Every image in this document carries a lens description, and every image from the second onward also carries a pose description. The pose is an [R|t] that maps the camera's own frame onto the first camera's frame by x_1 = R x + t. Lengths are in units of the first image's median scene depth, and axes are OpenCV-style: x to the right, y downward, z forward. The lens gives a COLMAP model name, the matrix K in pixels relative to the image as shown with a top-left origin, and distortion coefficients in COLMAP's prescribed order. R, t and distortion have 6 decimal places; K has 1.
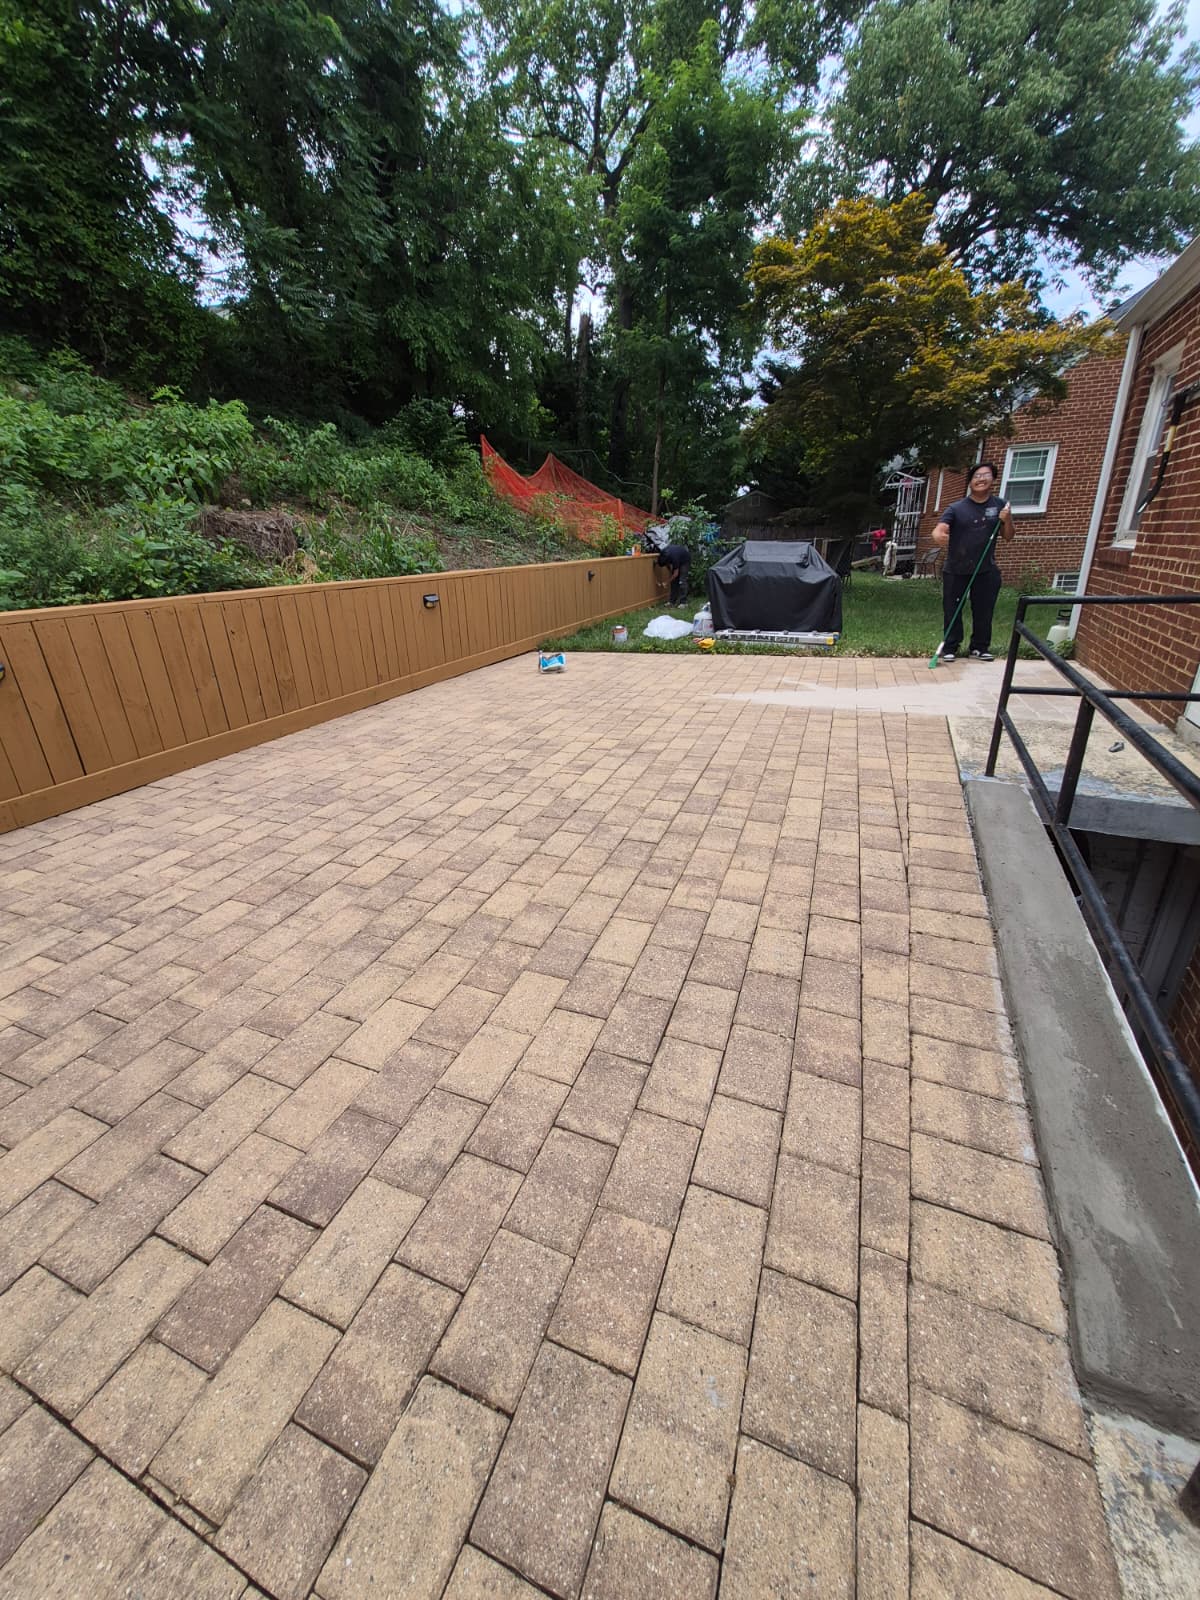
lens RADIAL K [[625.8, 0, 585.9], [0, 625.8, 791.0], [0, 0, 1]] dist [0.004731, -0.001403]
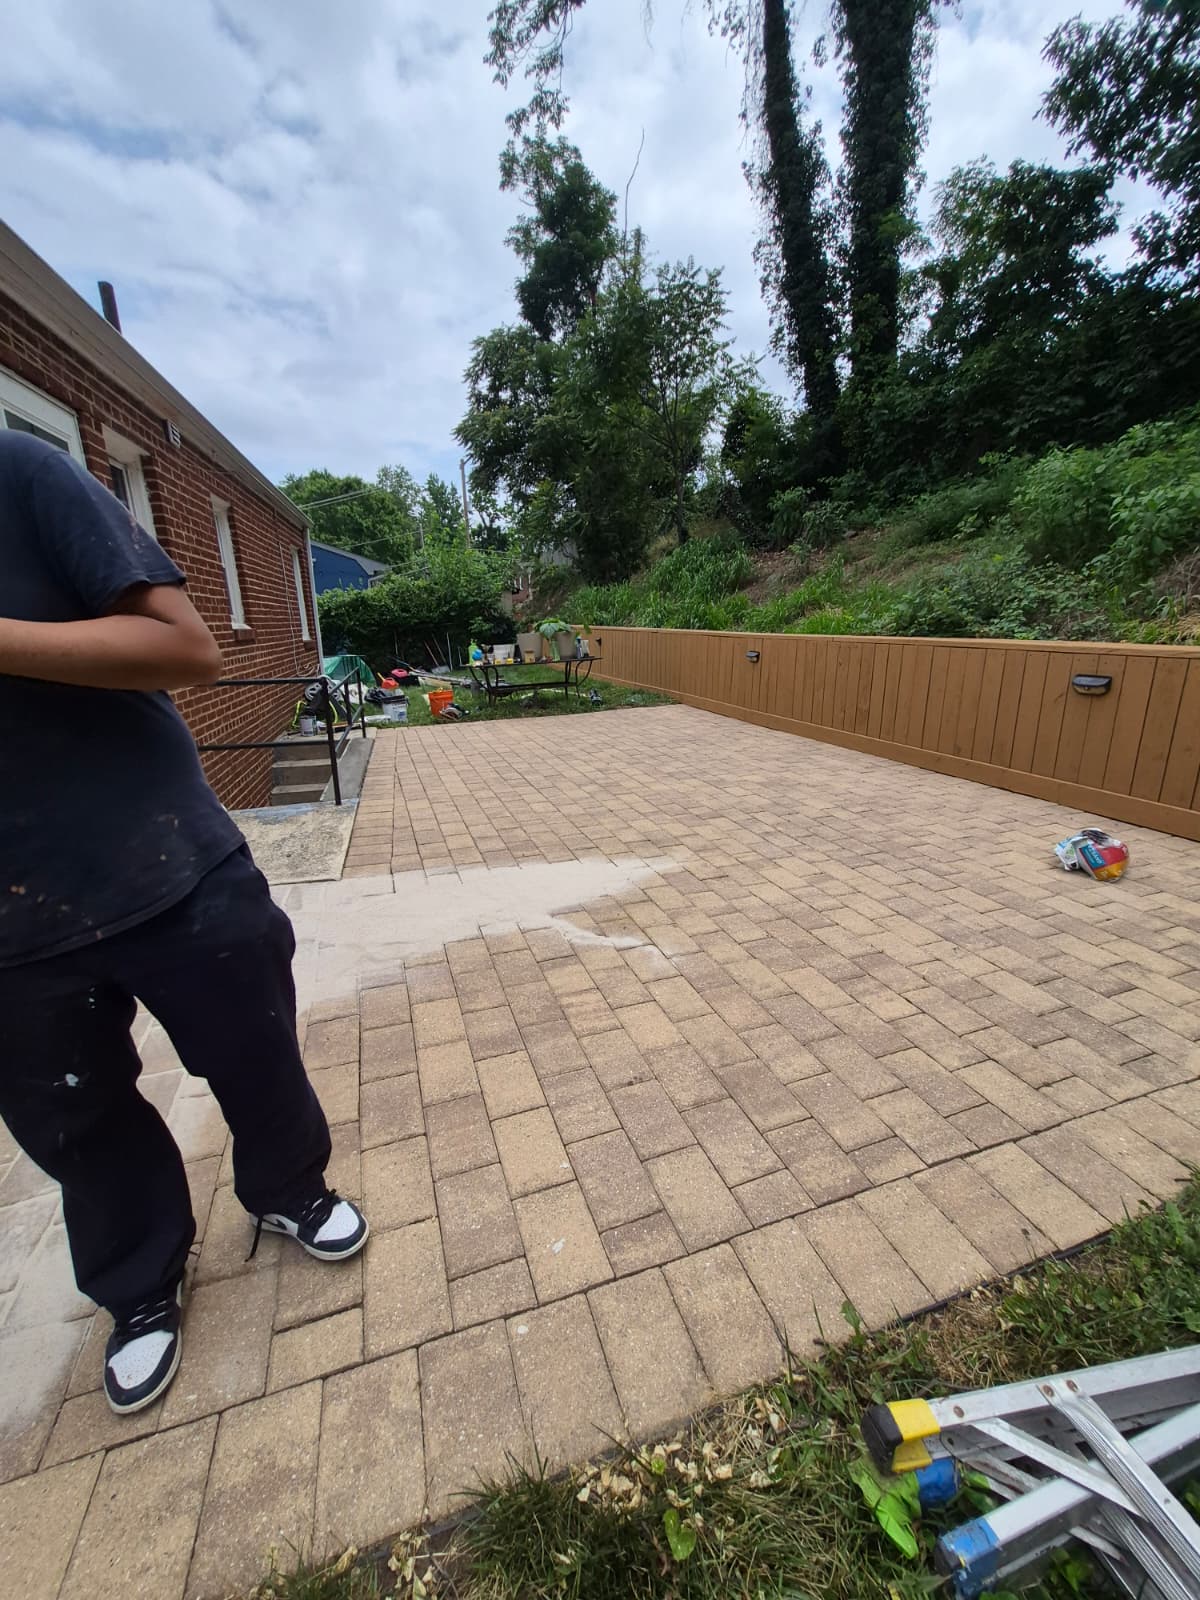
lens RADIAL K [[625.8, 0, 605.2], [0, 625.8, 792.6], [0, 0, 1]] dist [0.004731, -0.001403]
pose [[-0.731150, 0.242492, -0.637665, 0.497943], [-0.198519, 0.818624, 0.538930, -0.416061], [0.652694, 0.520627, -0.550398, 0.976671]]
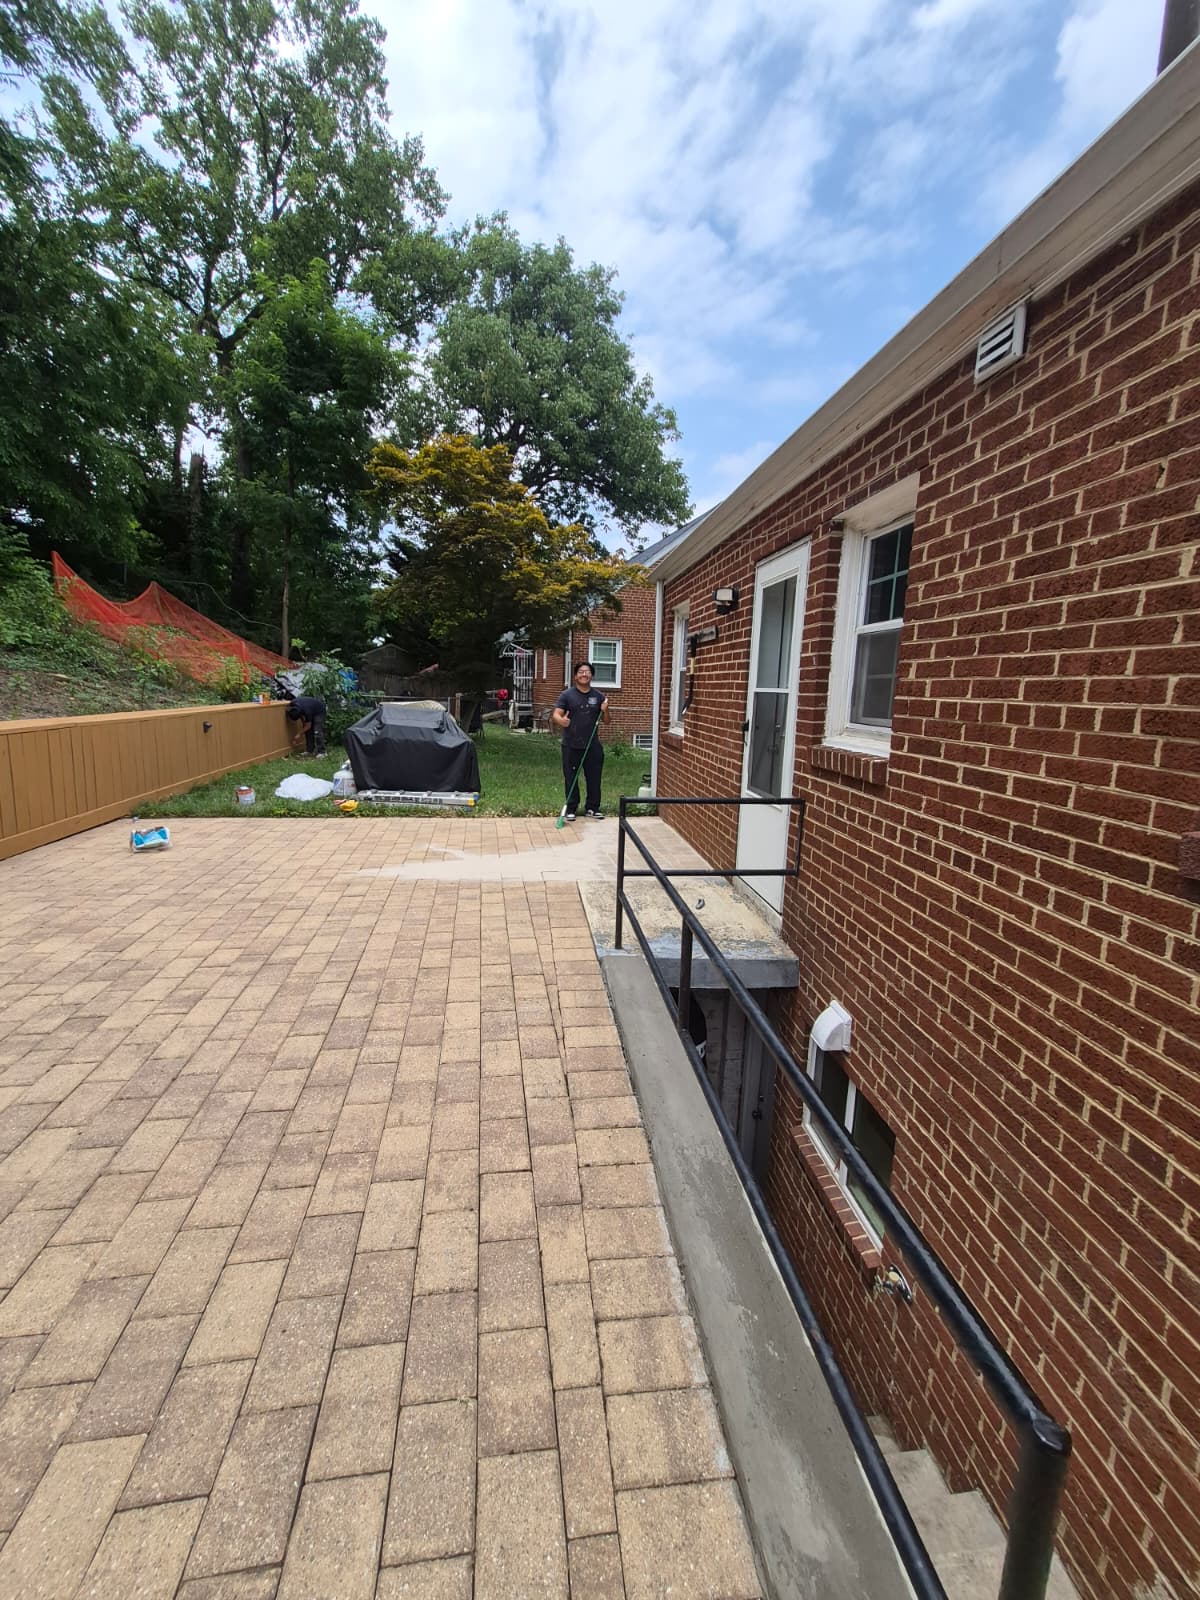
lens RADIAL K [[625.8, 0, 584.3], [0, 625.8, 797.1], [0, 0, 1]] dist [0.004731, -0.001403]
pose [[0.856827, -0.019542, 0.515234, 0.010532], [0.124492, 0.977558, -0.169950, -0.048210], [-0.500350, 0.209760, 0.840030, 0.017904]]
